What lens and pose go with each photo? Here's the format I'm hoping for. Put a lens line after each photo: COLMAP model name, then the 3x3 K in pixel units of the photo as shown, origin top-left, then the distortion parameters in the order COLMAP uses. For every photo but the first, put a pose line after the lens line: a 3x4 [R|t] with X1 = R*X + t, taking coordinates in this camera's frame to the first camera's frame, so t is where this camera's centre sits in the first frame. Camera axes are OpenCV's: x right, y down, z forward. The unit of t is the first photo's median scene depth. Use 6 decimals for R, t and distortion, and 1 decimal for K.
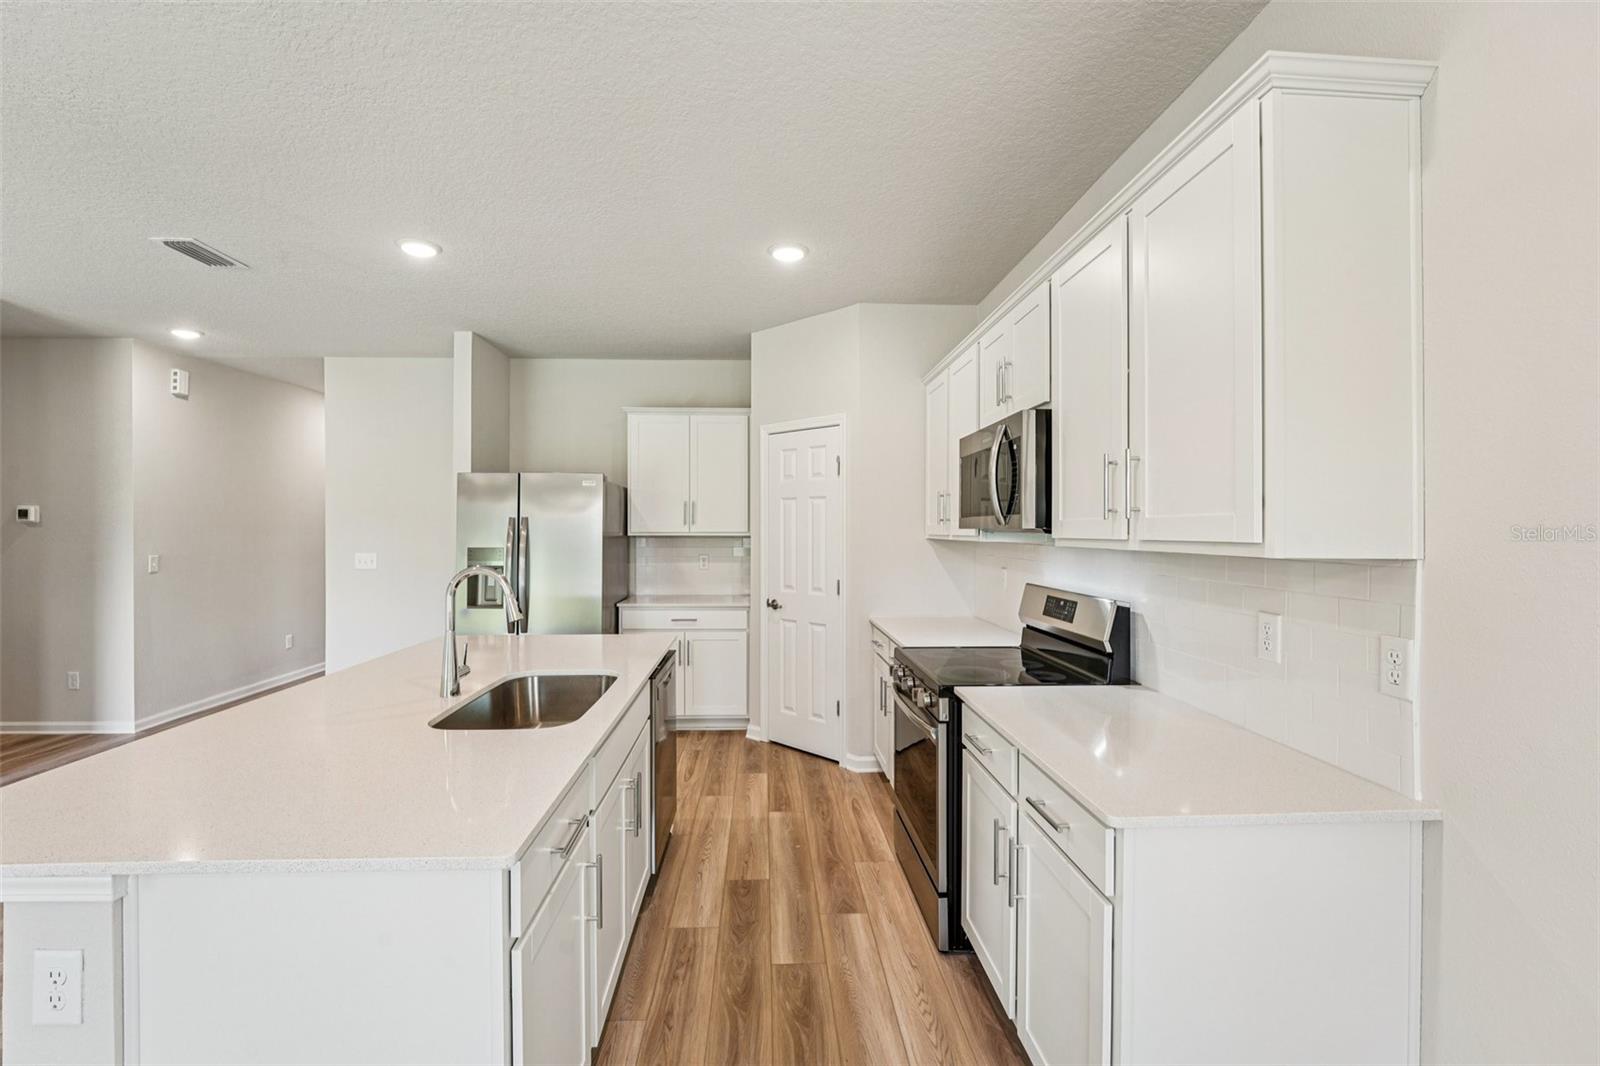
lens RADIAL K [[679.7, 0, 799.8], [0, 679.7, 521.6], [0, 0, 1]] dist [-0.025985, 0.002828]
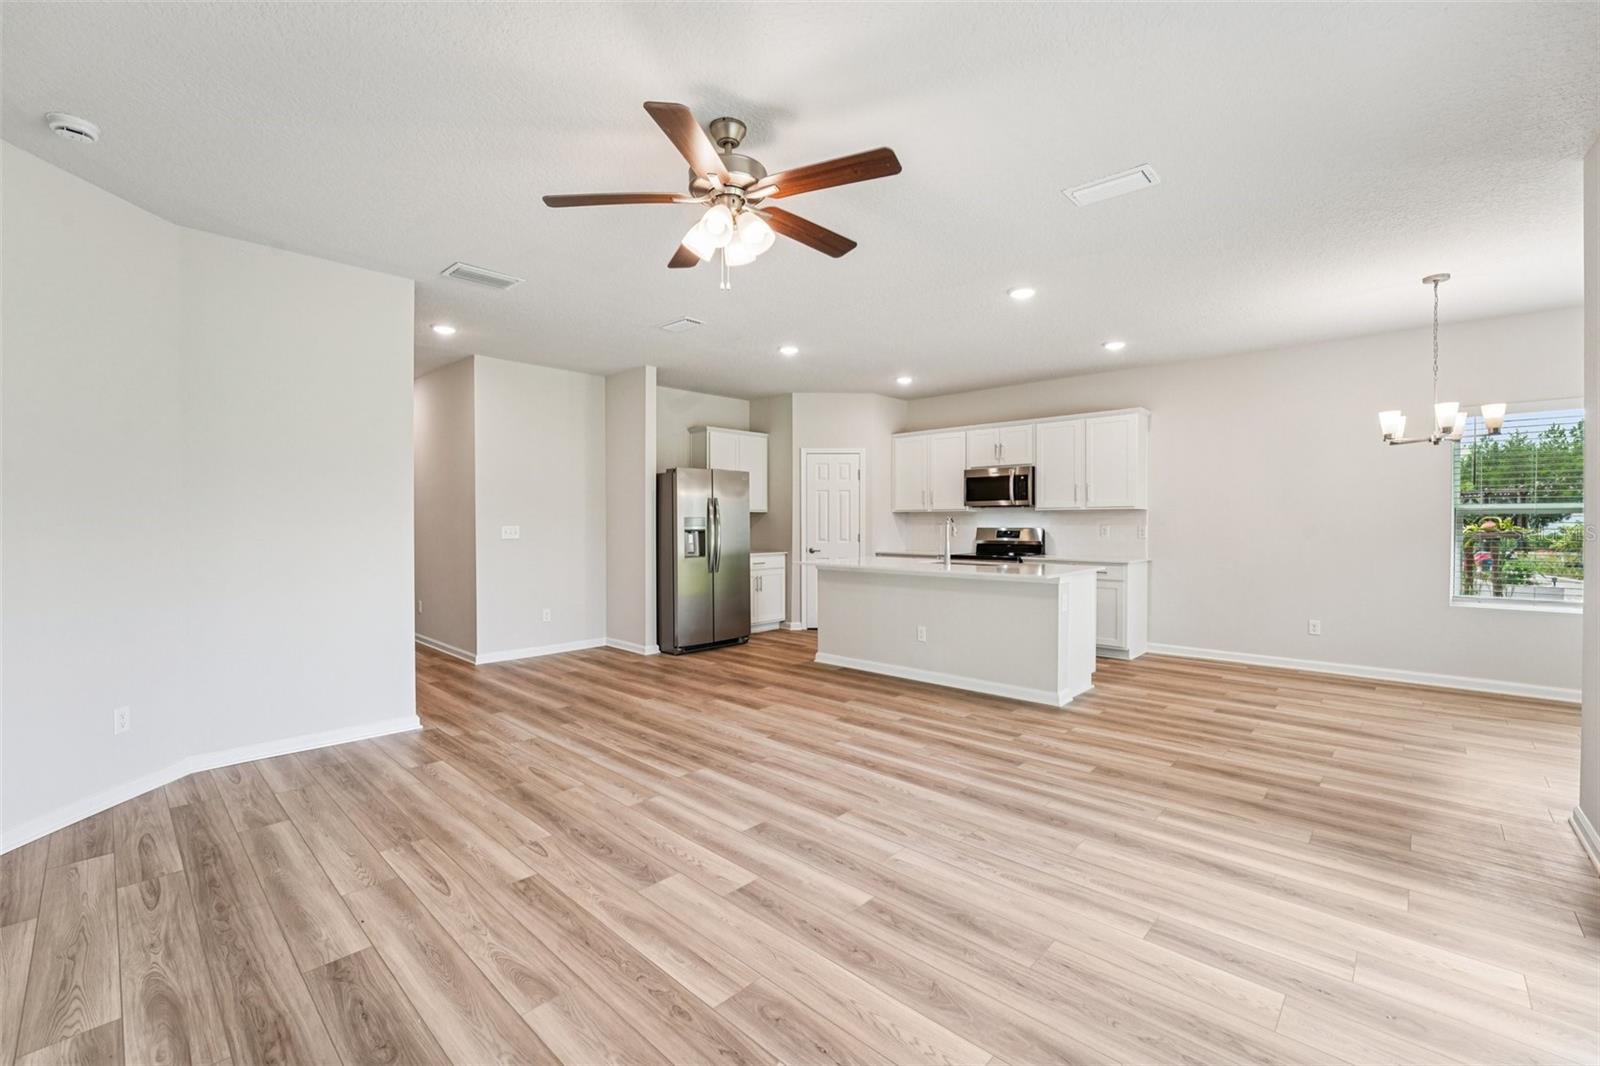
lens RADIAL K [[679.7, 0, 792.6], [0, 679.7, 512.5], [0, 0, 1]] dist [-0.025985, 0.002828]
pose [[0.735250, 0.006999, 0.677759, -1.415077], [-0.003814, 0.999974, -0.006189, 0.038470], [-0.677785, 0.001965, 0.735258, -0.290836]]
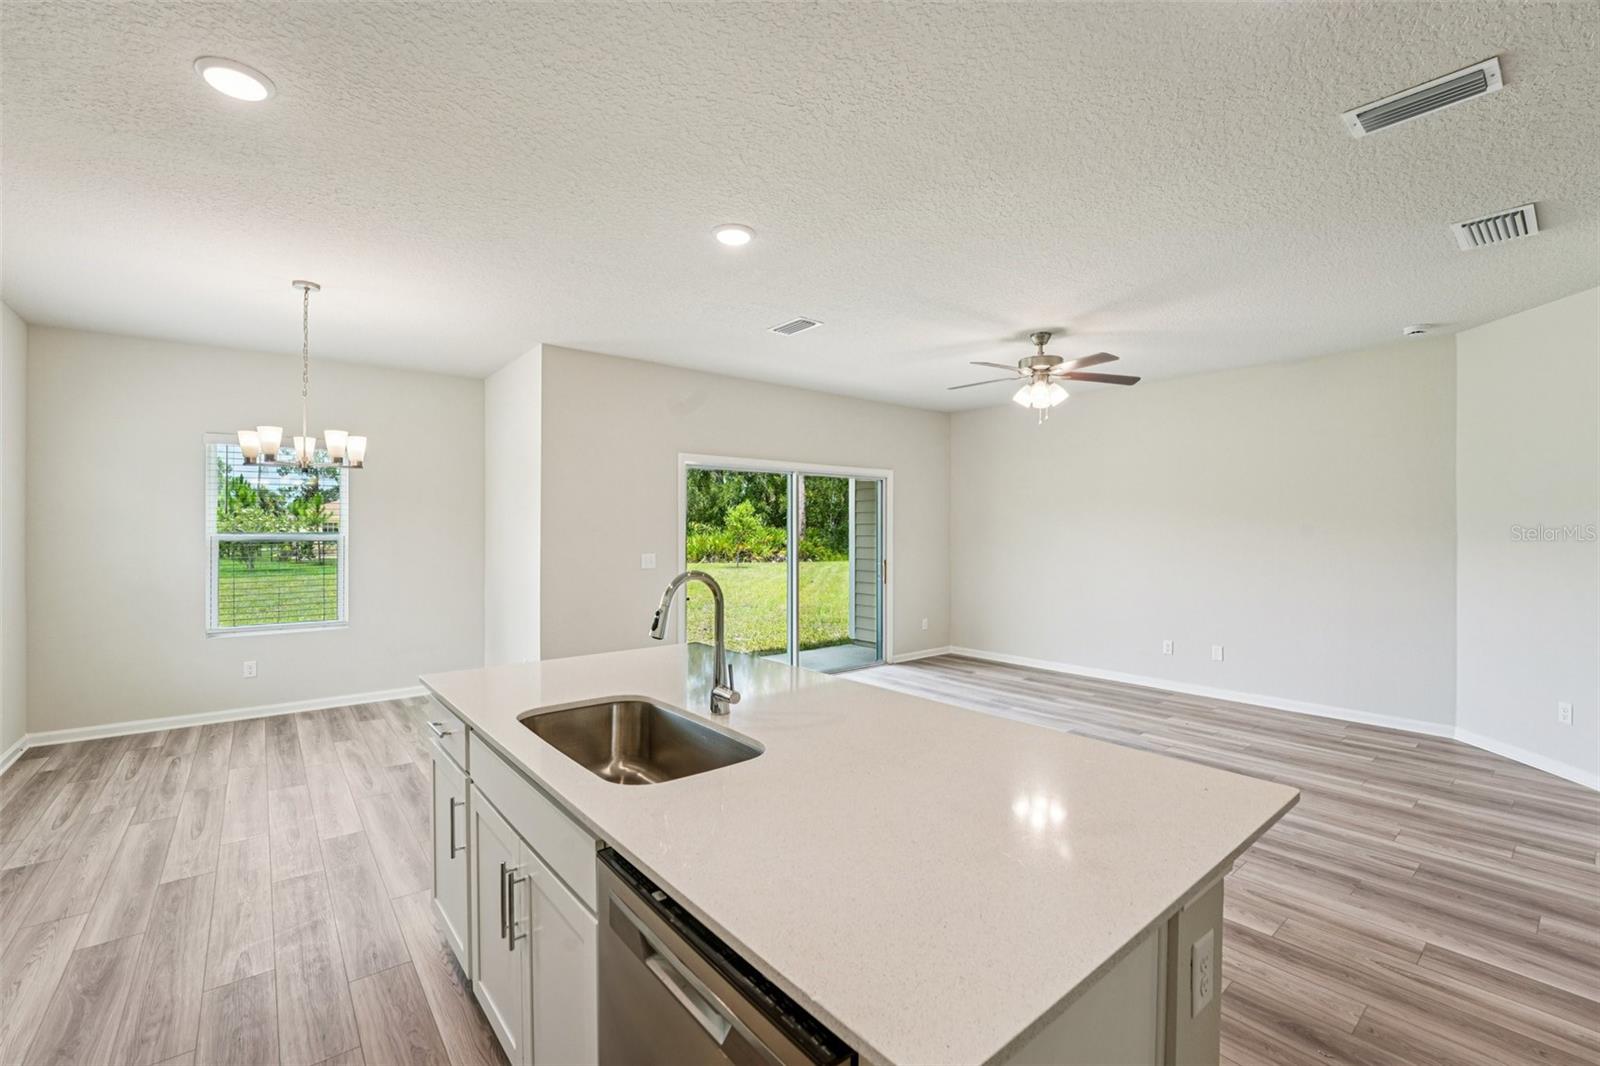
lens RADIAL K [[679.7, 0, 815.9], [0, 679.7, 531.8], [0, 0, 1]] dist [-0.025985, 0.002828]
pose [[-0.802219, 0.004376, -0.597014, -0.034603], [0.006267, 0.999980, -0.001090, 0.009235], [0.596998, -0.004616, -0.802230, 0.911327]]
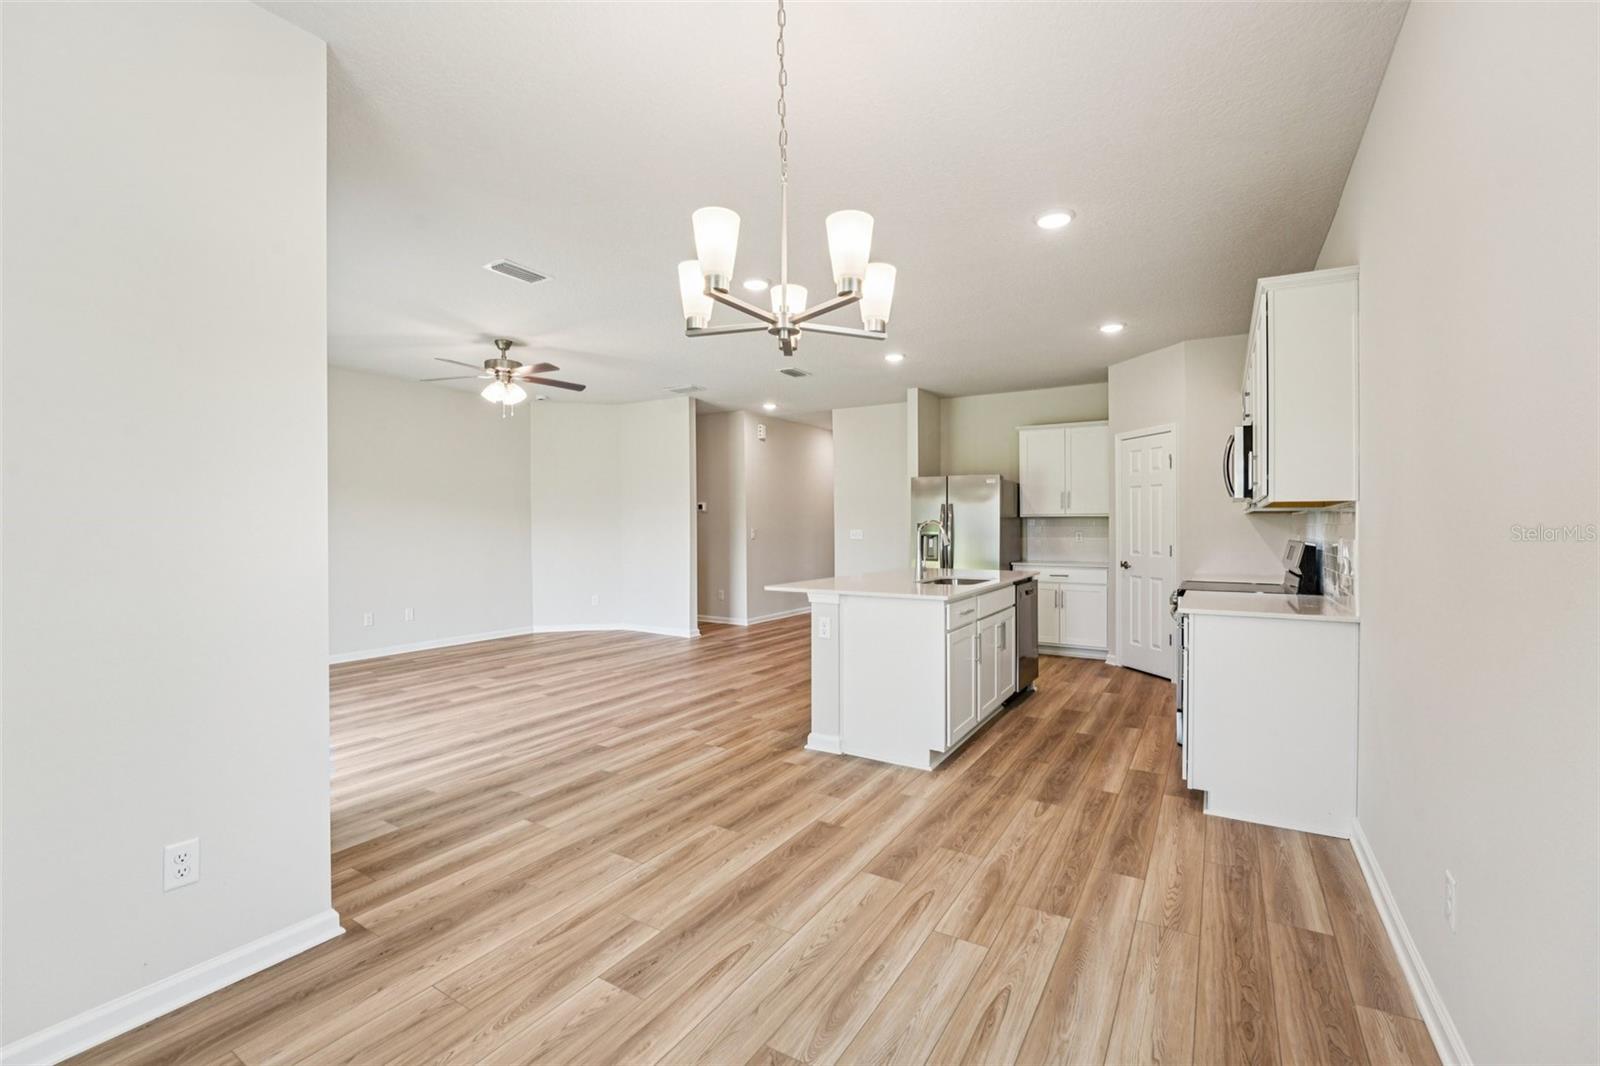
lens RADIAL K [[679.7, 0, 785.6], [0, 679.7, 527.4], [0, 0, 1]] dist [-0.025985, 0.002828]
pose [[0.811732, 0.002111, -0.584027, 0.223325], [0.004276, 0.999945, 0.009558, 0.034100], [0.584015, -0.010256, 0.811678, -0.554962]]
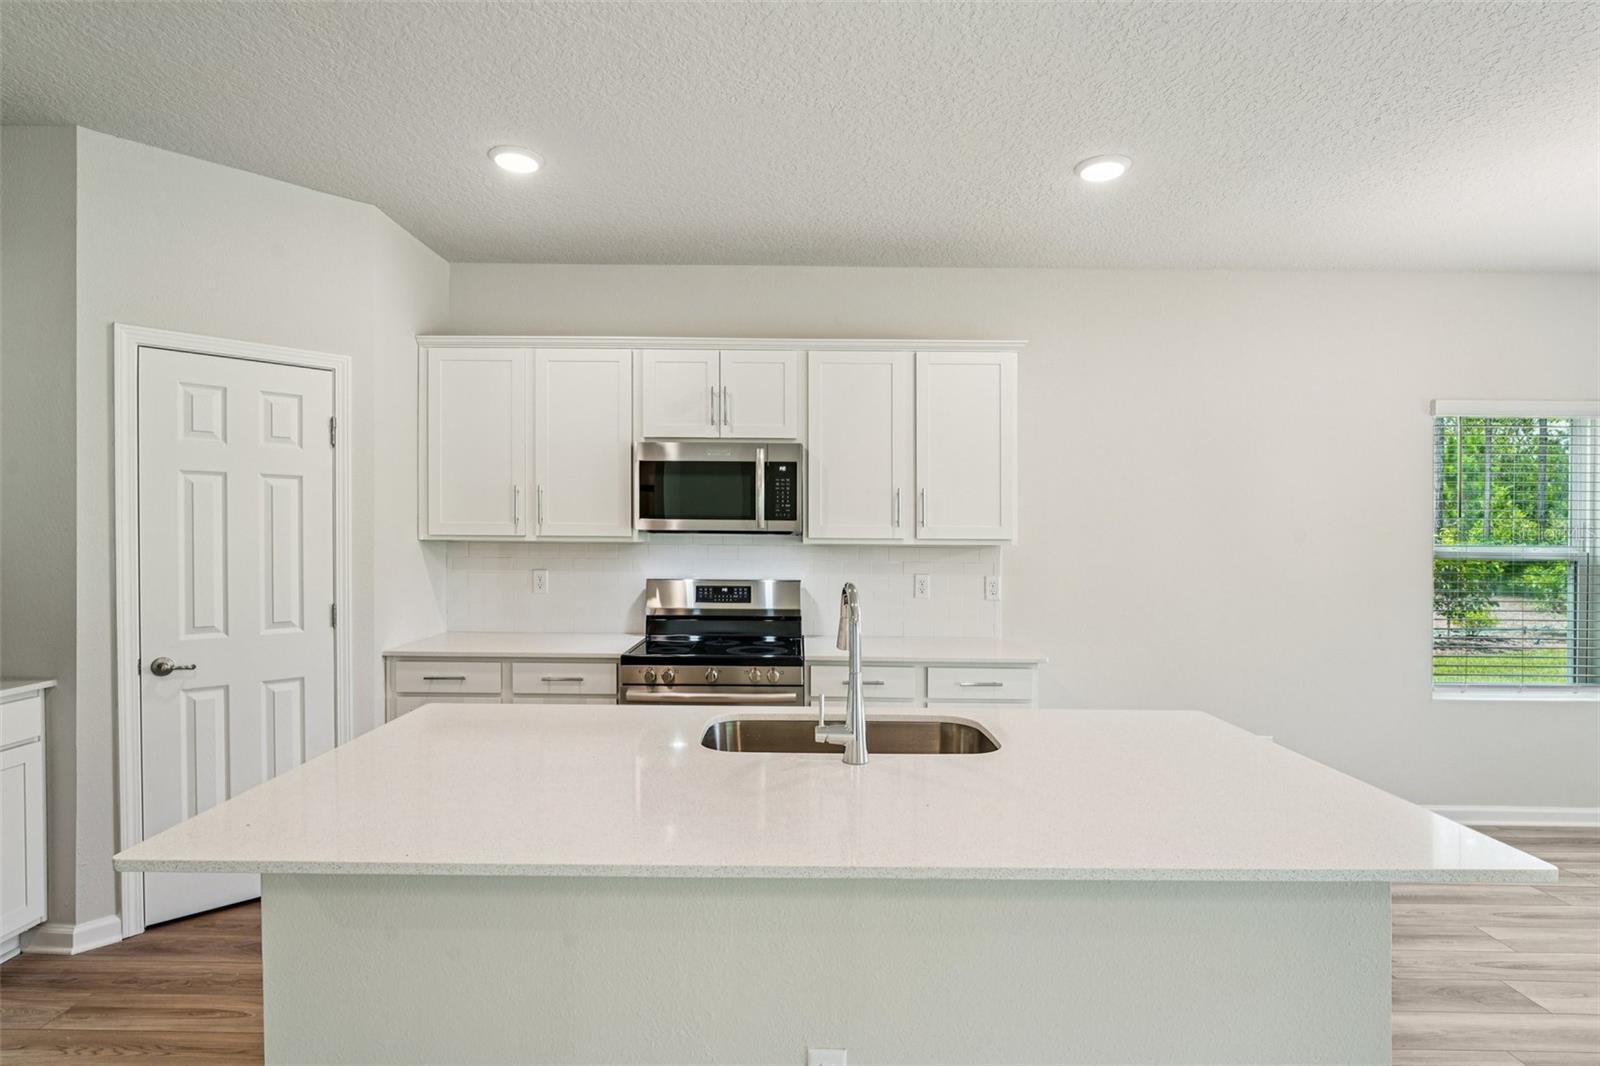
lens RADIAL K [[808.0, 0, 771.8], [0, 808.0, 539.7], [0, 0, 1]] dist [-0.002438, -0.003117]
pose [[0.066754, -0.013144, 0.997683, -0.713455], [-0.018224, 0.999730, 0.014391, 0.003103], [-0.997603, -0.019142, 0.066496, 0.534283]]
